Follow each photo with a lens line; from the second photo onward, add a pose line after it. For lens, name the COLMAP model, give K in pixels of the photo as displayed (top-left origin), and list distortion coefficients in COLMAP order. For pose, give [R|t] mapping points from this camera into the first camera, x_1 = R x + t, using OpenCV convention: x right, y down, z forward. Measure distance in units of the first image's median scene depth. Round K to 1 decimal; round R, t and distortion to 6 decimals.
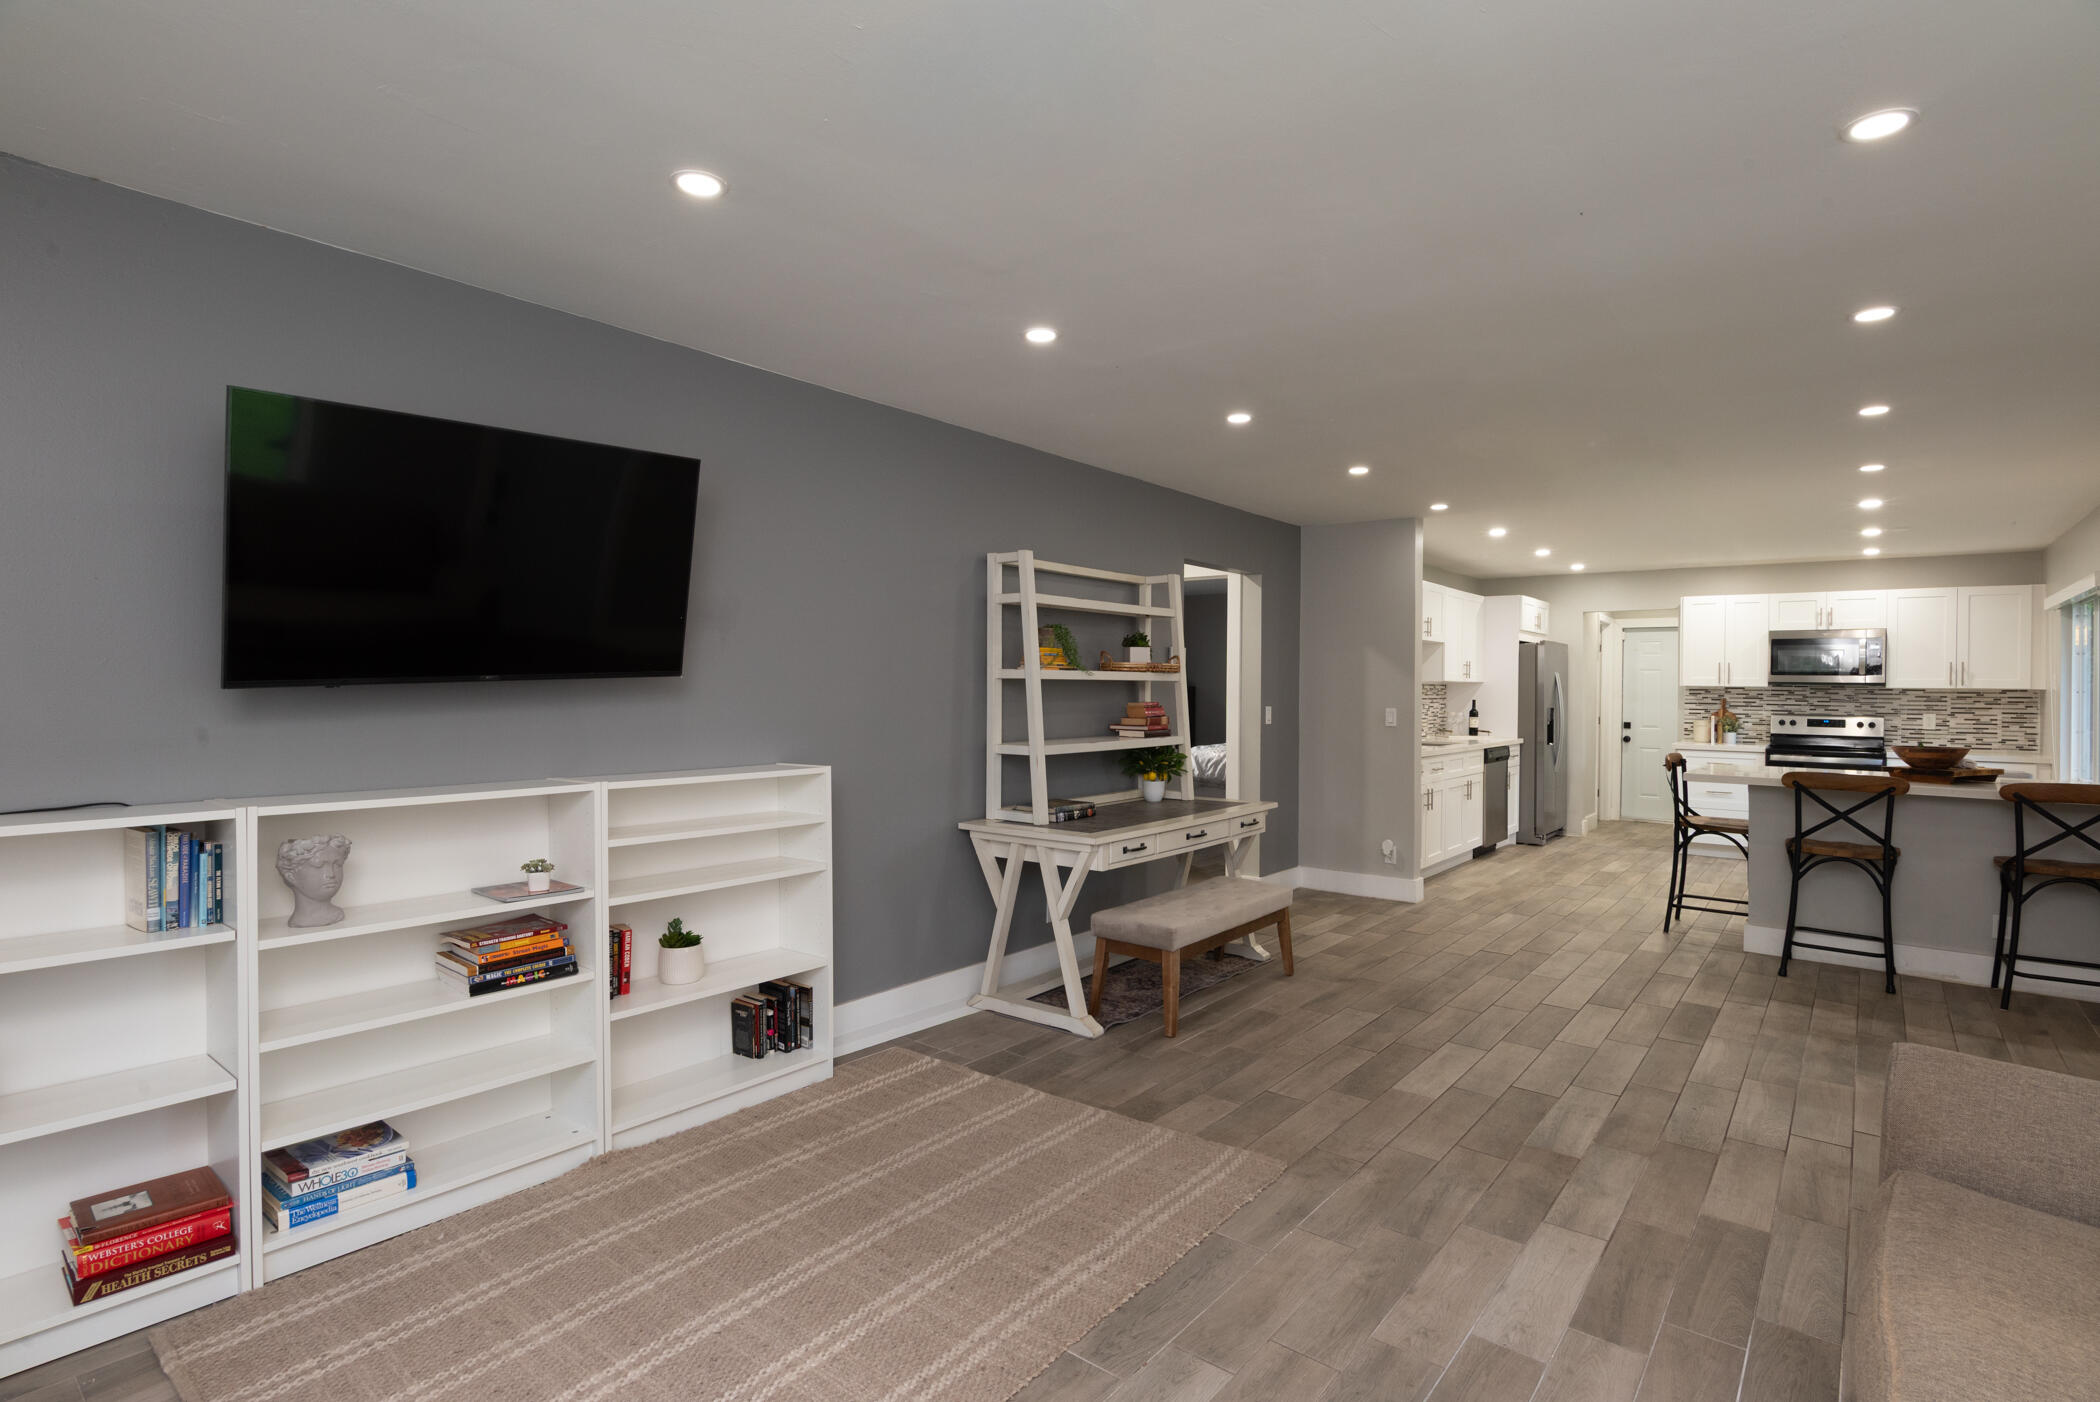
lens RADIAL K [[1028.0, 0, 1045.5], [0, 1028.0, 689.6], [0, 0, 1]] dist [-0.027308, 0.001338]
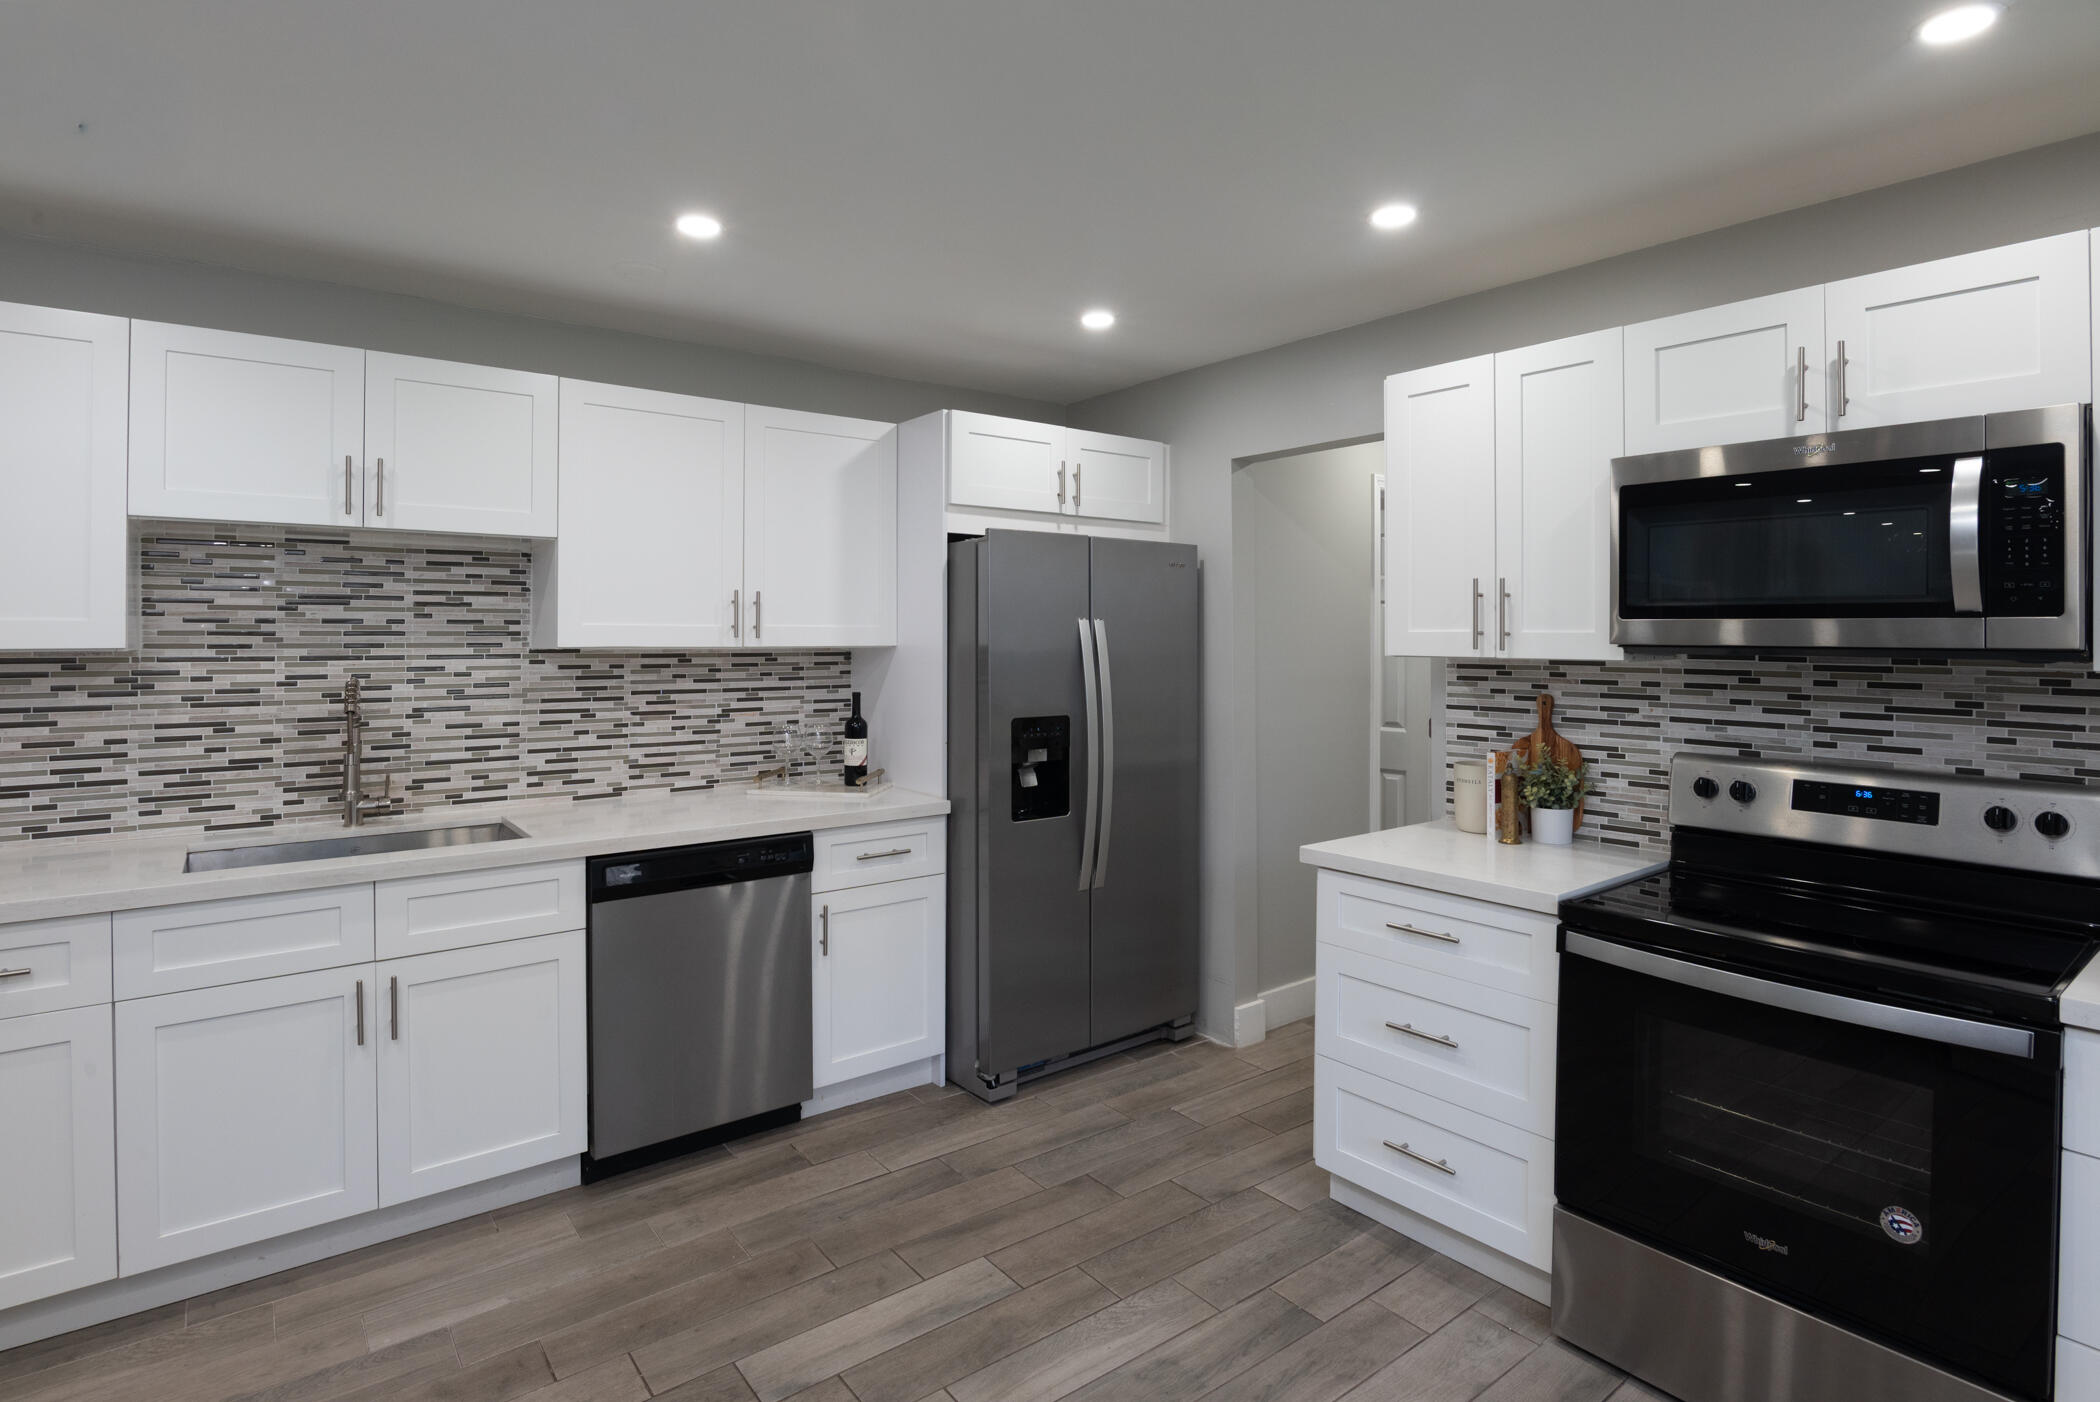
lens RADIAL K [[1043.7, 0, 1045.1], [0, 1043.7, 631.4], [0, 0, 1]] dist [-0.021600, -0.000256]
pose [[0.972143, -0.009223, -0.234208, 1.011096], [0.007500, 0.999938, -0.008248, -0.015998], [0.234270, 0.006262, 0.972151, 1.113426]]
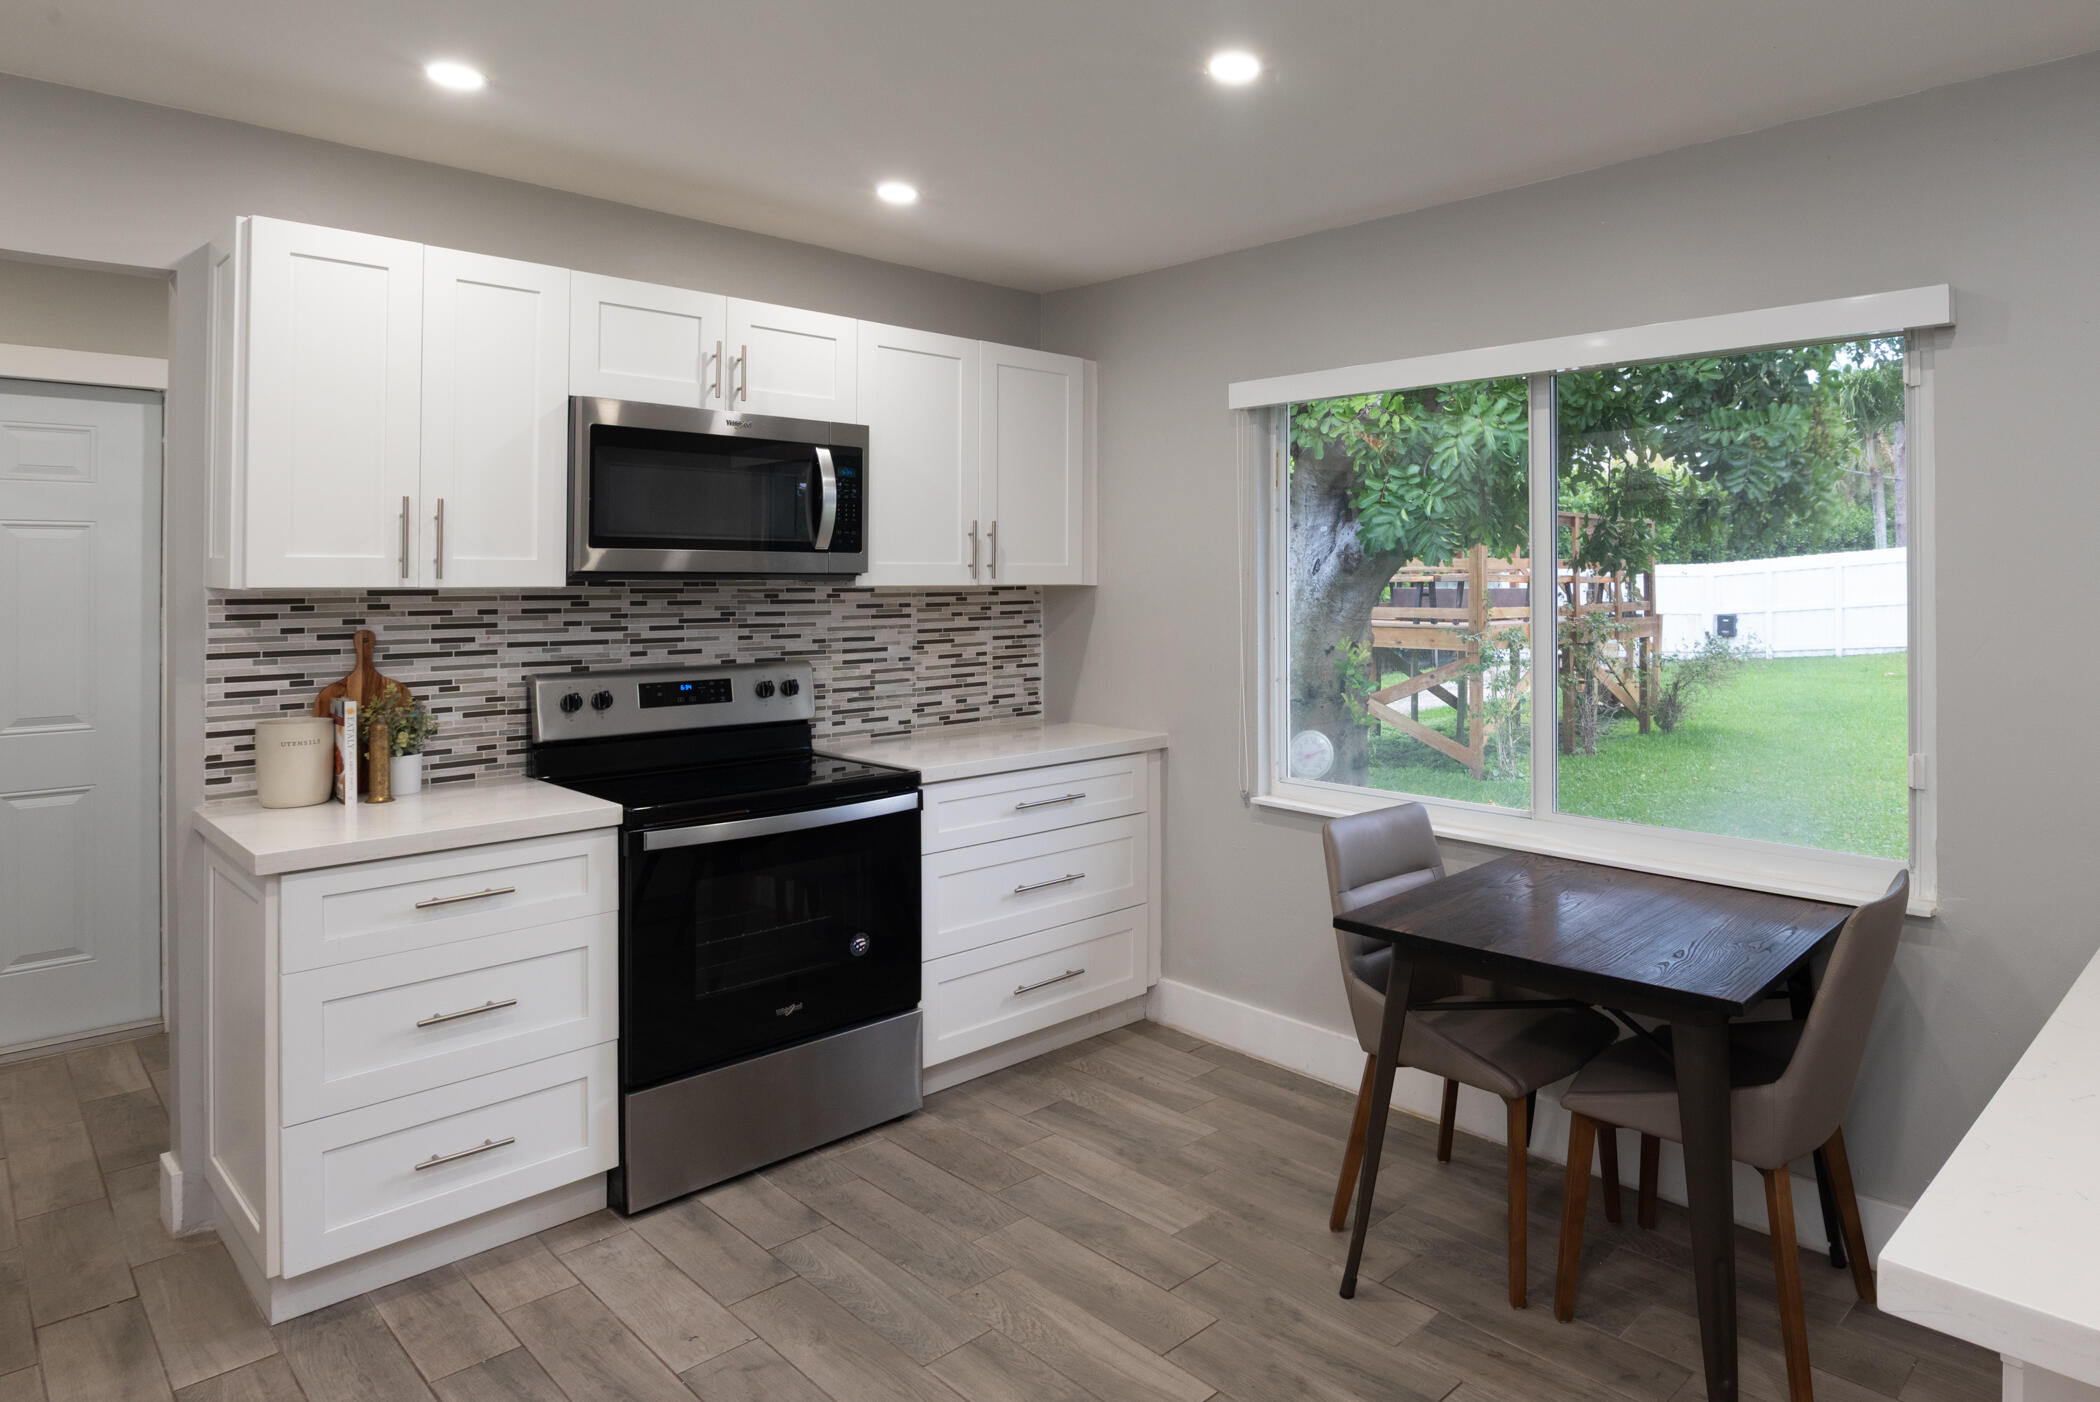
lens RADIAL K [[1249.2, 0, 1276.3], [0, 1249.2, 559.1], [0, 0, 1]] dist [-0.023645, 0.000089]
pose [[0.044160, 0.001821, 0.999023, 0.591756], [0.003400, 0.999992, -0.001974, -0.015521], [-0.999019, 0.003484, 0.044153, 1.262868]]
